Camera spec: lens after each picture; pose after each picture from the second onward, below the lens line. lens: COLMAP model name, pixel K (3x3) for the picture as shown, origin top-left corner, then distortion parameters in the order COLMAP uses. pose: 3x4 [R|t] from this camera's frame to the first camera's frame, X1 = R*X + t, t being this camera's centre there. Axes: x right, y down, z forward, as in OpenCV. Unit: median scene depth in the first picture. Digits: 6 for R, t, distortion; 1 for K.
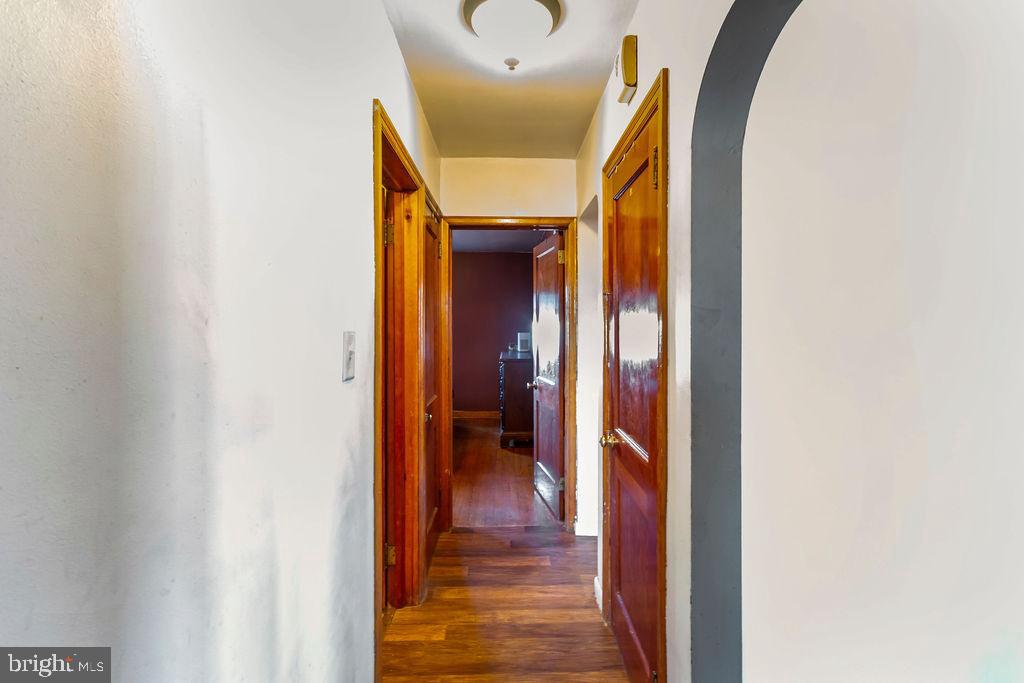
lens RADIAL K [[485.0, 0, 512.7], [0, 485.0, 335.7], [0, 0, 1]] dist [-0.000450, 0.000390]
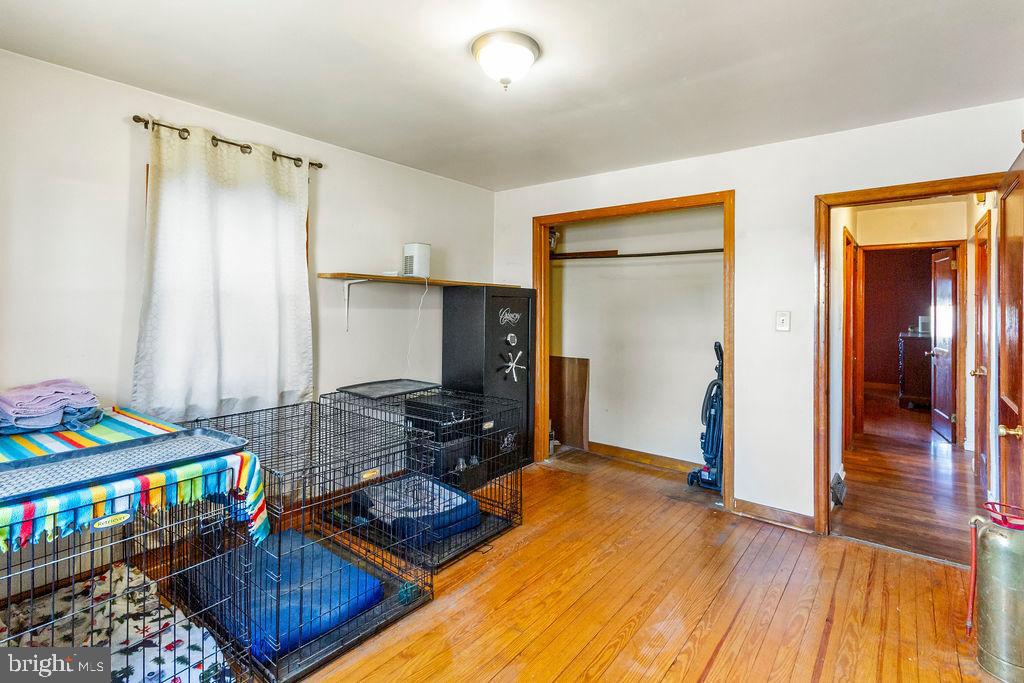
lens RADIAL K [[485.0, 0, 510.6], [0, 485.0, 305.6], [0, 0, 1]] dist [-0.000450, 0.000390]
pose [[0.767148, 0.004311, -0.641456, 0.009511], [-0.019558, 0.999670, -0.016672, 0.011600], [0.641172, 0.025335, 0.766979, -0.870386]]
